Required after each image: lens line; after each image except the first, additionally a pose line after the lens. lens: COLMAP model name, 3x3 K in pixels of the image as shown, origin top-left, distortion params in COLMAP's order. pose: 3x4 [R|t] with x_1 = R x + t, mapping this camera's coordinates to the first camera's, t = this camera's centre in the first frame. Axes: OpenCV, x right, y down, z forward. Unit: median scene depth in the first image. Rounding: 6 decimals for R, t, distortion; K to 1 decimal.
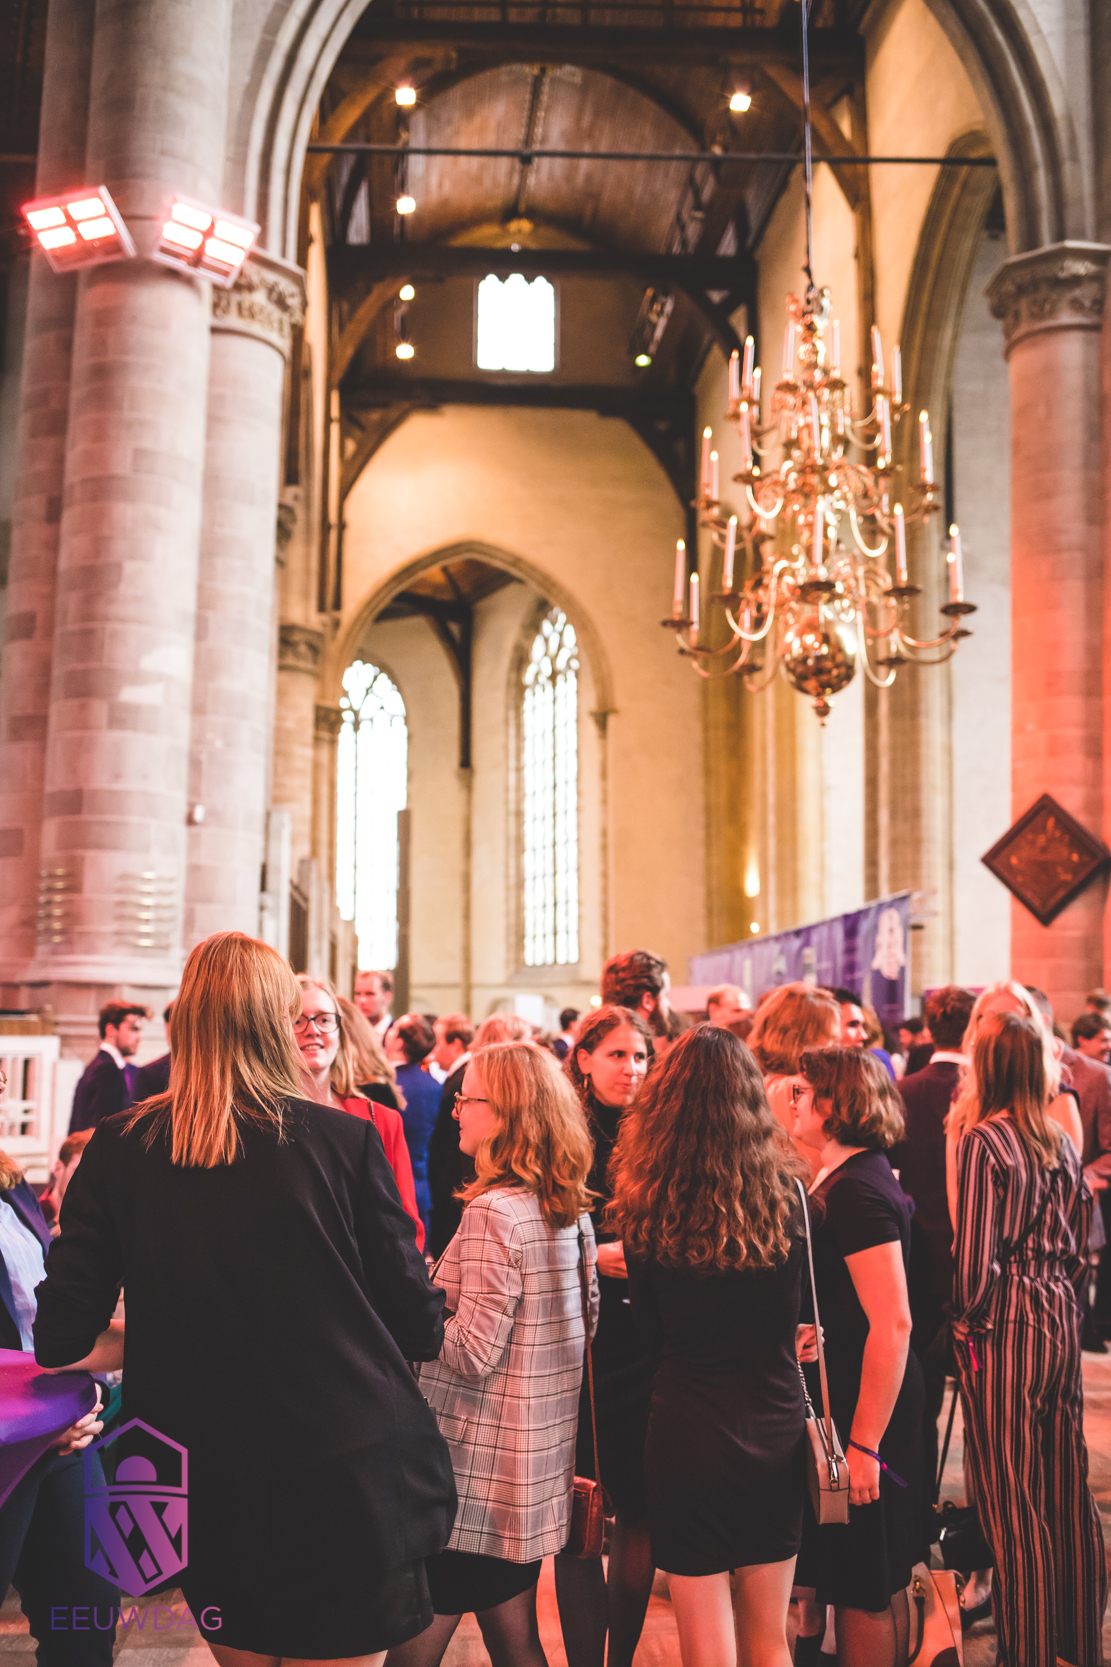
lens RADIAL K [[1604.9, 0, 553.1], [0, 1604.9, 830.4], [0, 0, 1]] dist [-0.050990, 0.000000]
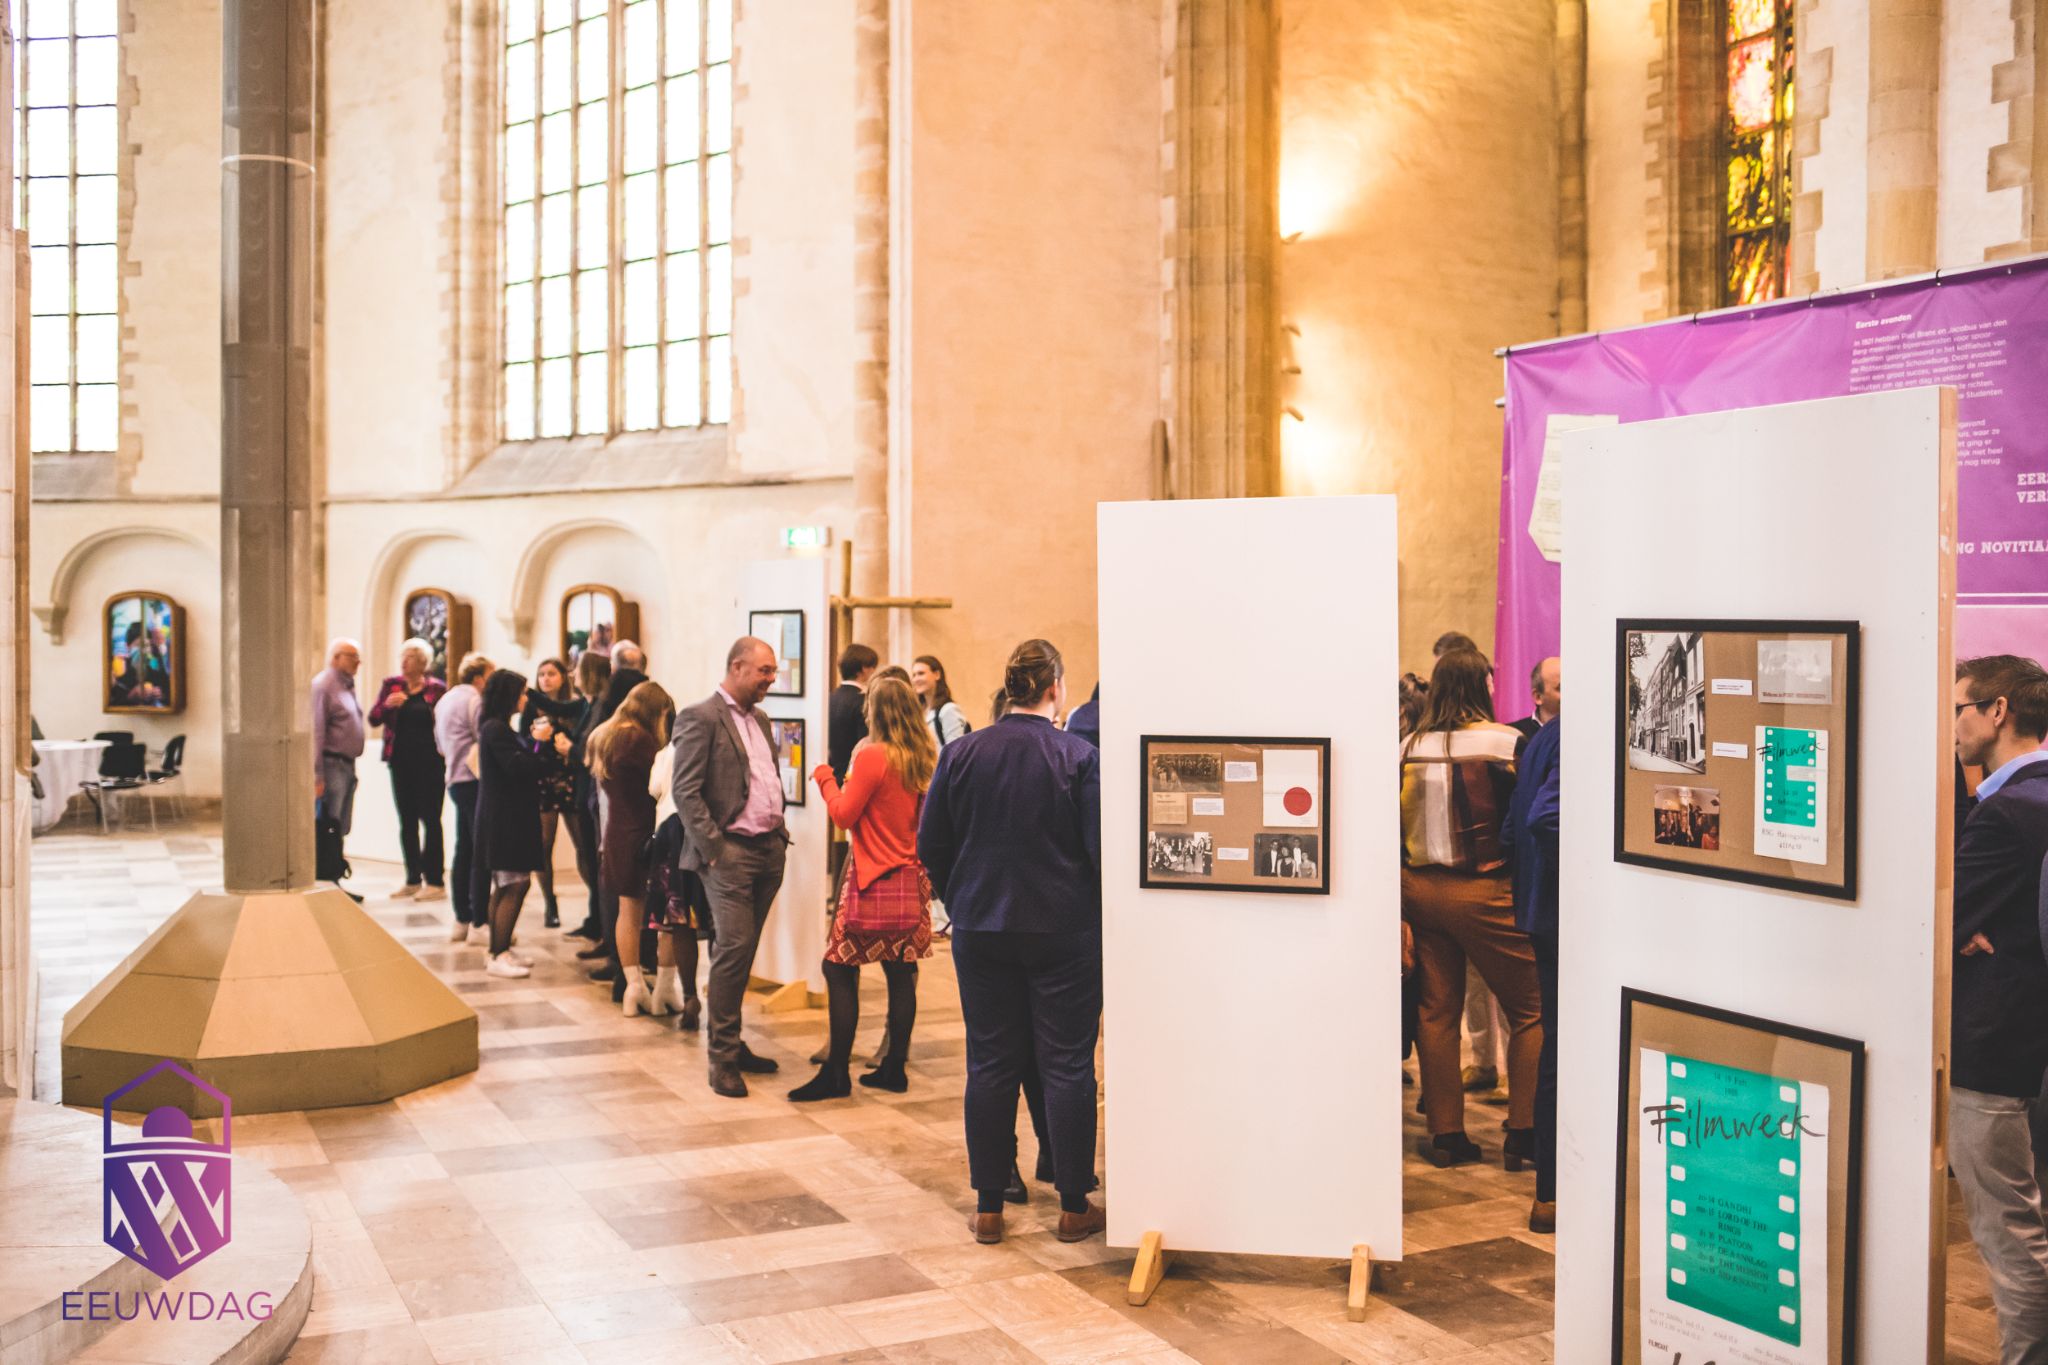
lens RADIAL K [[1971.8, 0, 1026.4], [0, 1971.8, 679.4], [0, 0, 1]] dist [-0.050990, 0.000000]
pose [[0.924142, -0.000623, 0.382048, -0.209783], [-0.055912, 0.989011, 0.136860, 0.187361], [-0.377935, -0.147840, 0.913952, 1.463688]]
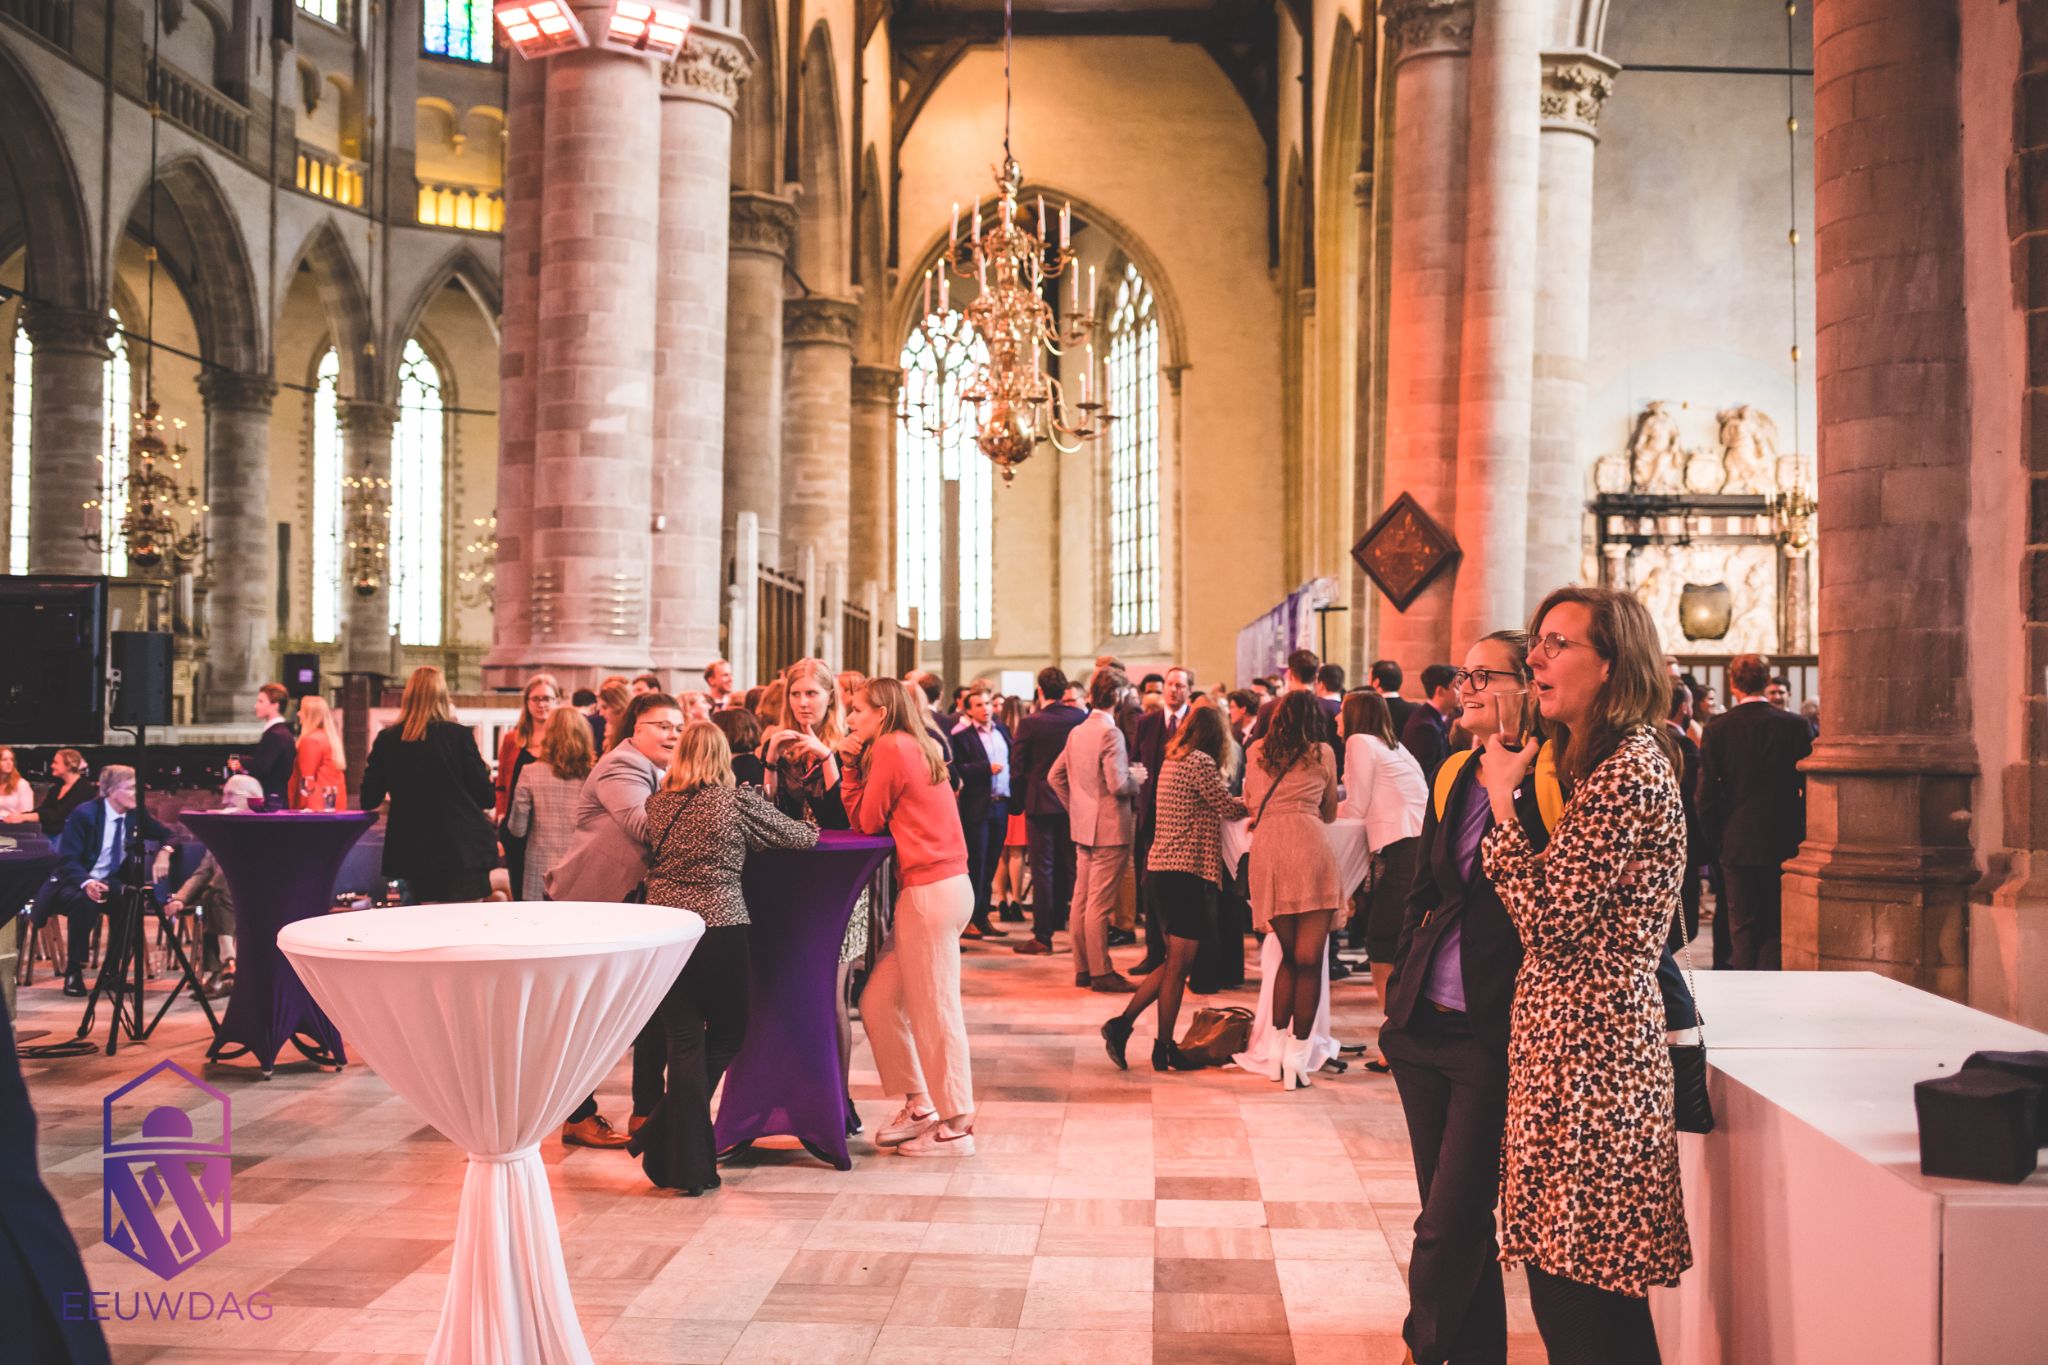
lens RADIAL K [[1971.8, 0, 1025.4], [0, 1971.8, 686.2], [0, 0, 1]] dist [-0.050990, 0.000000]
pose [[0.991224, -0.001254, -0.132184, 0.228178], [0.016338, 0.993450, 0.113095, -0.048210], [0.131177, -0.114263, 0.984752, -0.398290]]
